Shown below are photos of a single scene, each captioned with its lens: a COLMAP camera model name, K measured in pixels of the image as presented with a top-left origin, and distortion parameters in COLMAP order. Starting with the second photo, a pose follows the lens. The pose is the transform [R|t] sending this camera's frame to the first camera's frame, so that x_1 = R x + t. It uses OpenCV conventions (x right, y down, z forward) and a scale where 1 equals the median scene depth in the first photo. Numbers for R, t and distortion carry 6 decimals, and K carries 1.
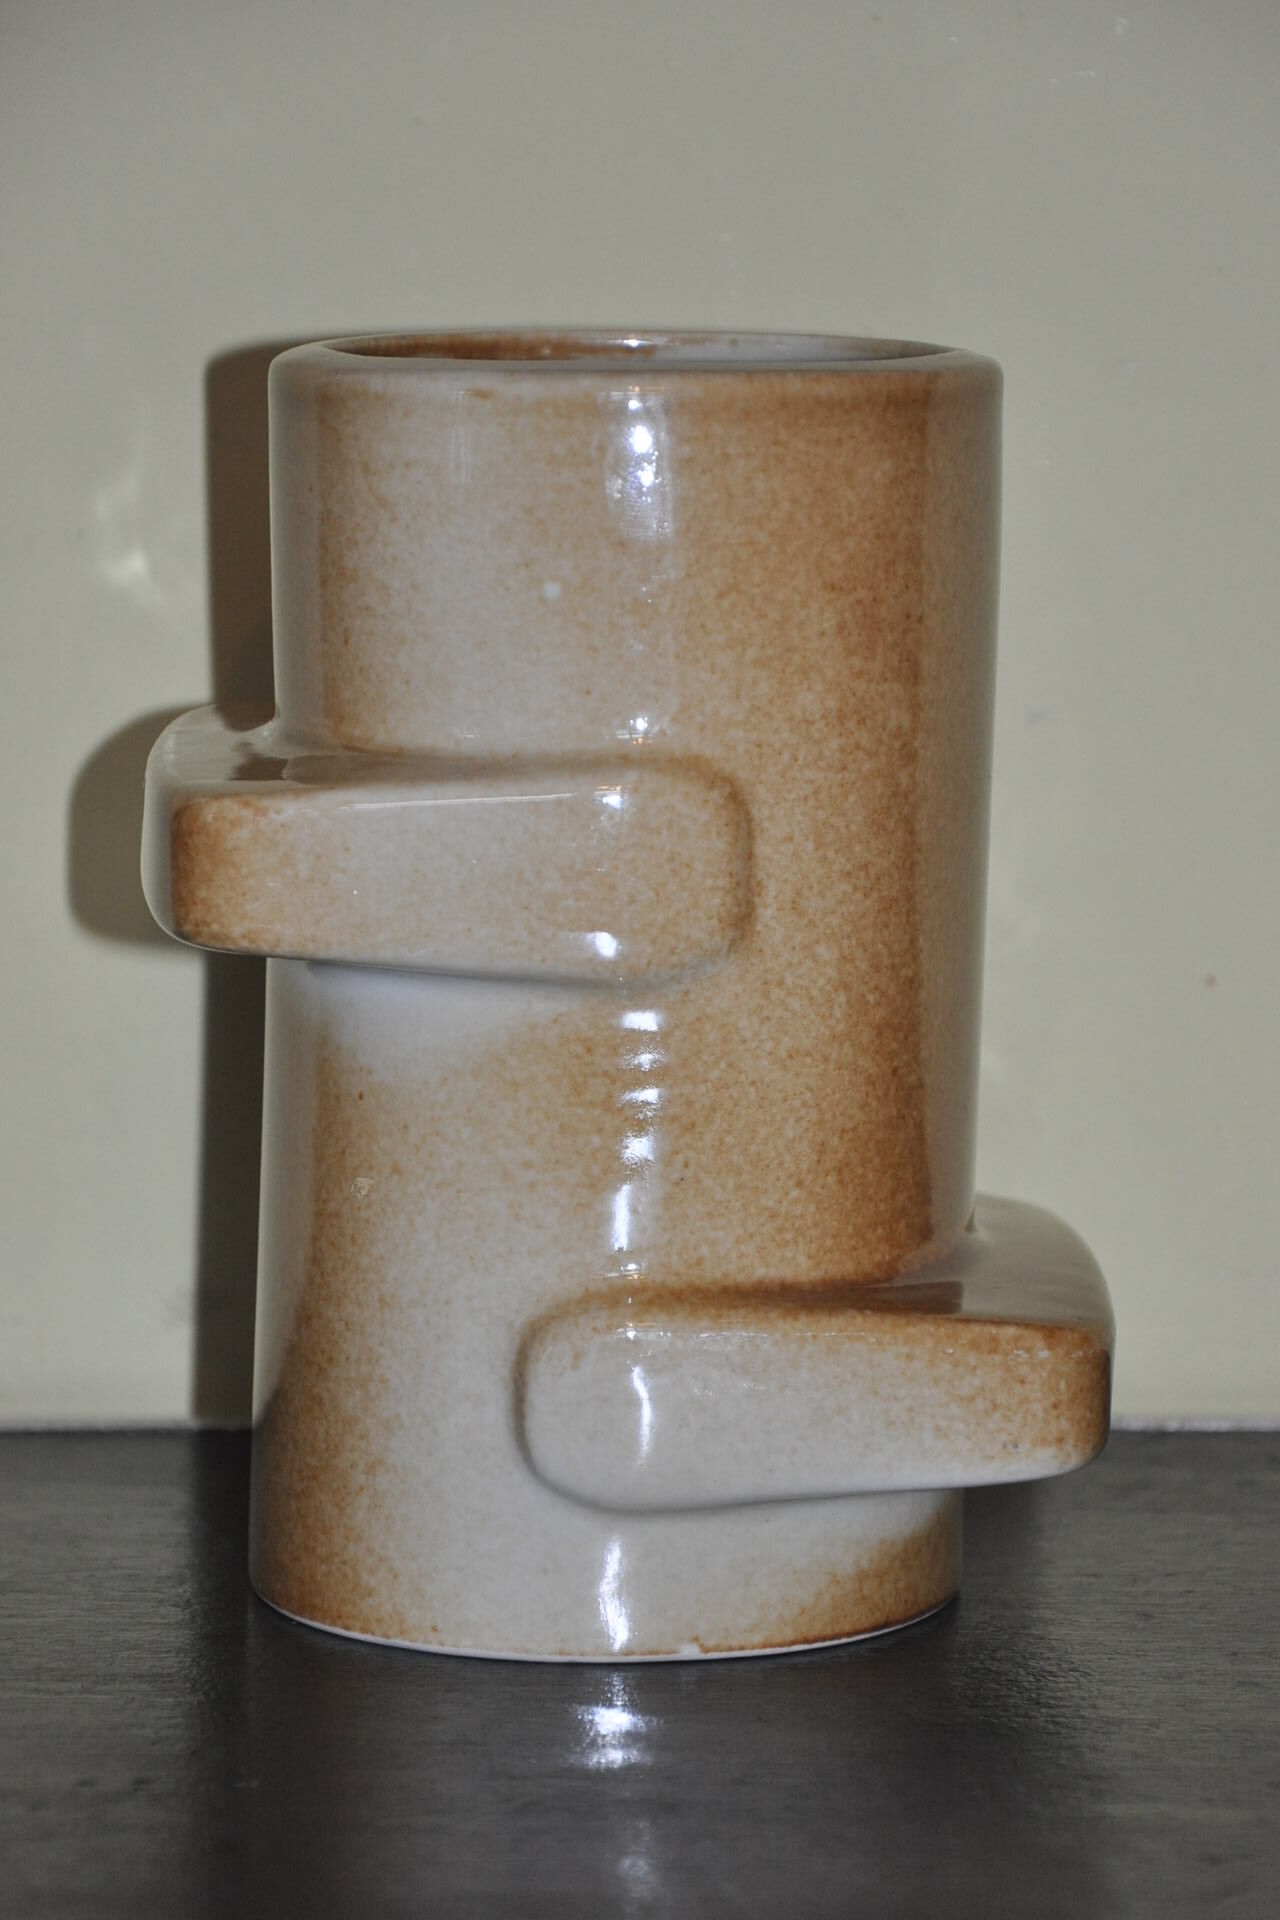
lens RADIAL K [[7743.4, 0, 687.3], [0, 7743.4, 1026.7], [0, 0, 1]] dist [1.088024, 0.000000]
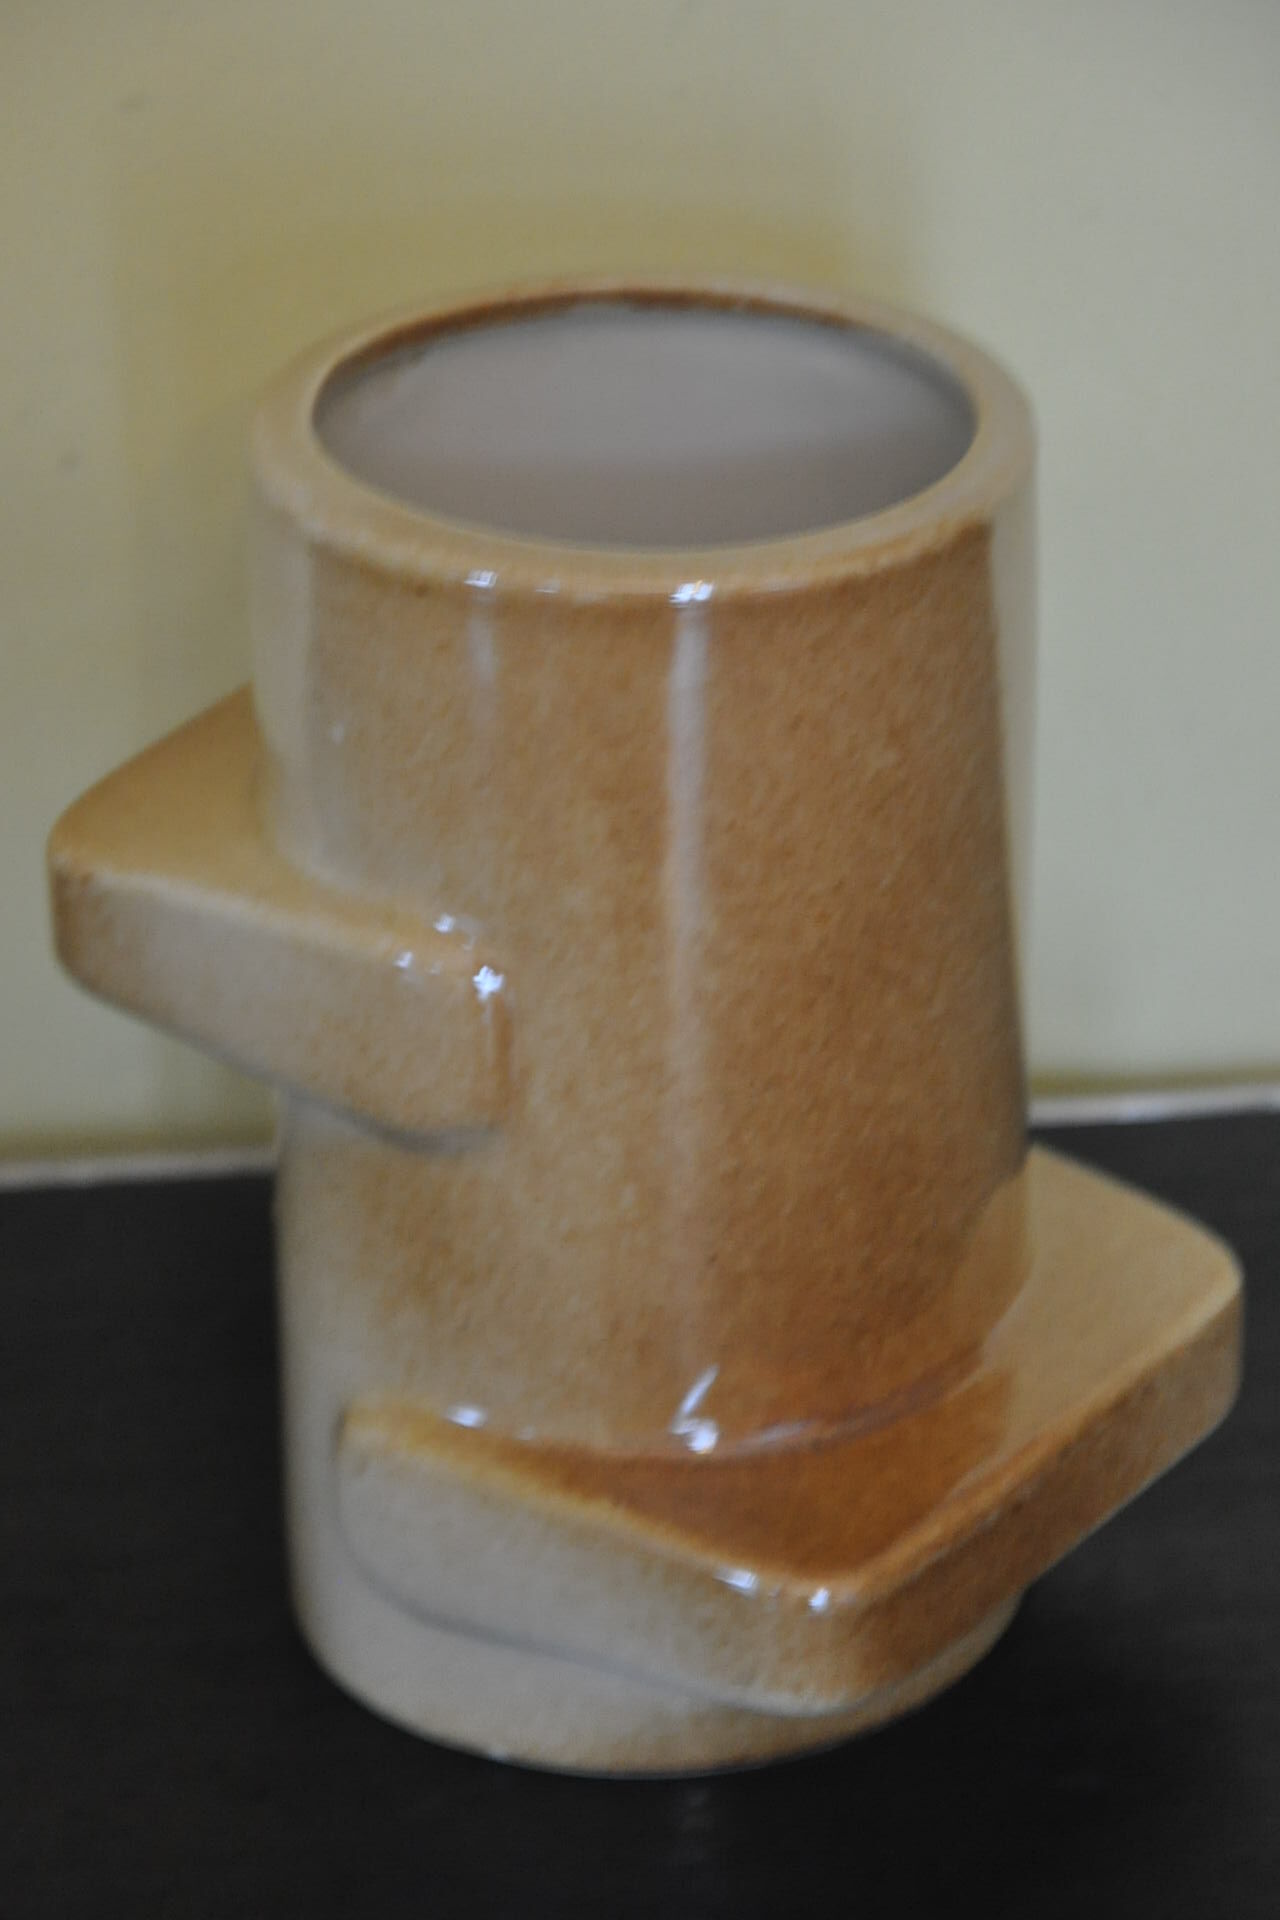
lens RADIAL K [[7743.4, 0, 639.8], [0, 7743.4, 960.9], [0, 0, 1]] dist [1.088024, 0.000000]
pose [[0.779045, 0.273210, -0.564309, 0.541610], [-0.054689, 0.926243, 0.372939, -0.378288], [0.624578, -0.259674, 0.736527, 0.324899]]
